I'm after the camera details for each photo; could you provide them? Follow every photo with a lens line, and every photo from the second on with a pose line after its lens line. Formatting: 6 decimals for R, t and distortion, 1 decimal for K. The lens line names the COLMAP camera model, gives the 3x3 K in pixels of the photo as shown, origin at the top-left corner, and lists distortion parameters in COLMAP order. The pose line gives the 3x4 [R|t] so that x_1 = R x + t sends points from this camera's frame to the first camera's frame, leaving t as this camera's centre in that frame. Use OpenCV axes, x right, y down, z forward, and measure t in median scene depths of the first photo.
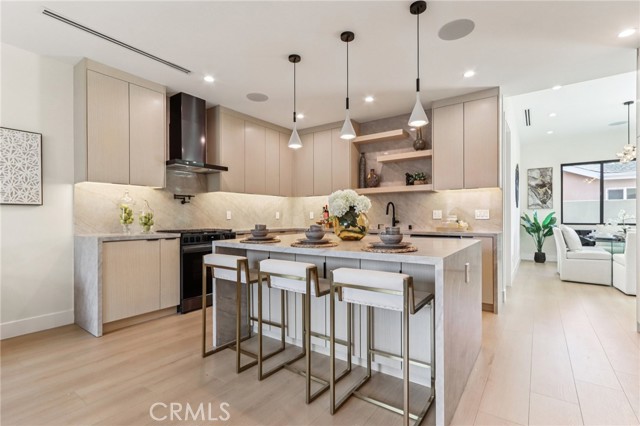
lens RADIAL K [[300.6, 0, 316.5], [0, 300.6, 217.5], [0, 0, 1]] dist [0.002816, 0.000676]
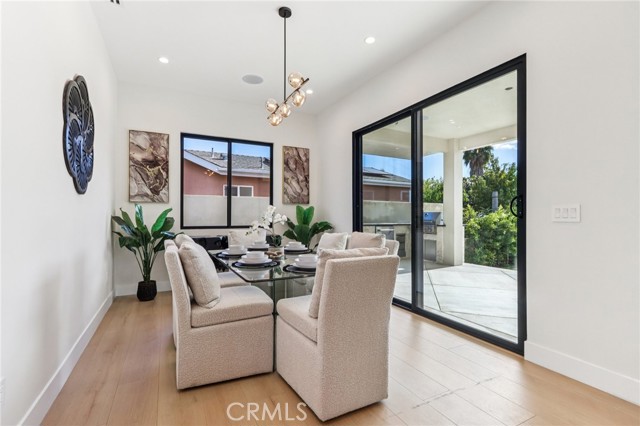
lens RADIAL K [[299.2, 0, 318.0], [0, 299.2, 211.8], [0, 0, 1]] dist [0.003096, 0.000544]
pose [[0.444567, 0.012469, 0.895659, 0.606191], [-0.001756, 0.999913, -0.013049, -0.007845], [-0.895744, 0.004229, 0.444551, 0.742401]]
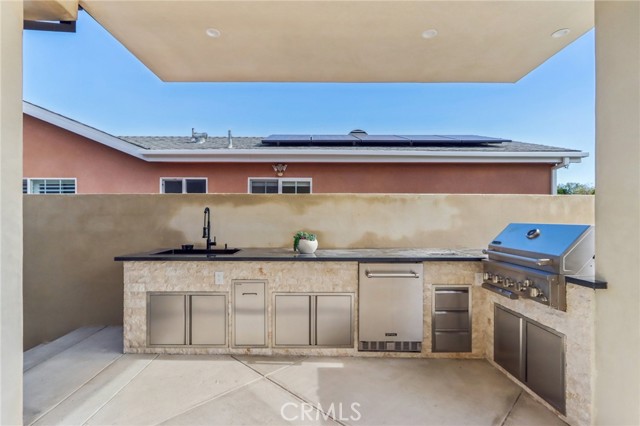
lens RADIAL K [[300.6, 0, 316.5], [0, 300.6, 217.5], [0, 0, 1]] dist [0.002816, 0.000676]
pose [[0.812132, 0.004163, 0.583459, 1.781823], [-0.004106, 0.999991, -0.001419, -0.037912], [-0.583459, -0.001244, 0.812141, 0.751099]]
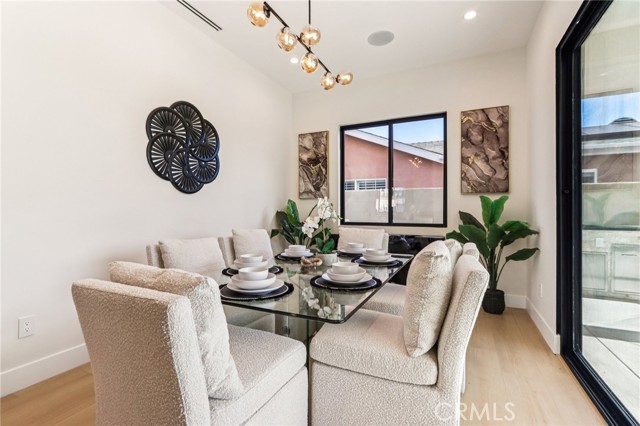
lens RADIAL K [[299.2, 0, 318.0], [0, 299.2, 211.8], [0, 0, 1]] dist [0.003096, 0.000544]
pose [[0.984221, 0.002581, 0.176925, 1.040517], [-0.002704, 0.999996, 0.000451, -0.004568], [-0.176923, -0.000922, 0.984224, 0.644754]]
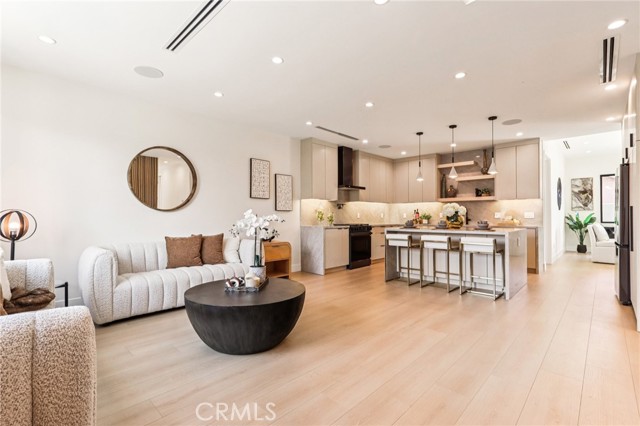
lens RADIAL K [[290.6, 0, 321.2], [0, 290.6, 214.5], [0, 0, 1]] dist [0.003419, 0.000469]
pose [[0.990731, -0.000203, -0.135837, -0.276726], [-0.001088, 0.999955, -0.009431, 0.001062], [0.135833, 0.009491, 0.990686, -0.568827]]
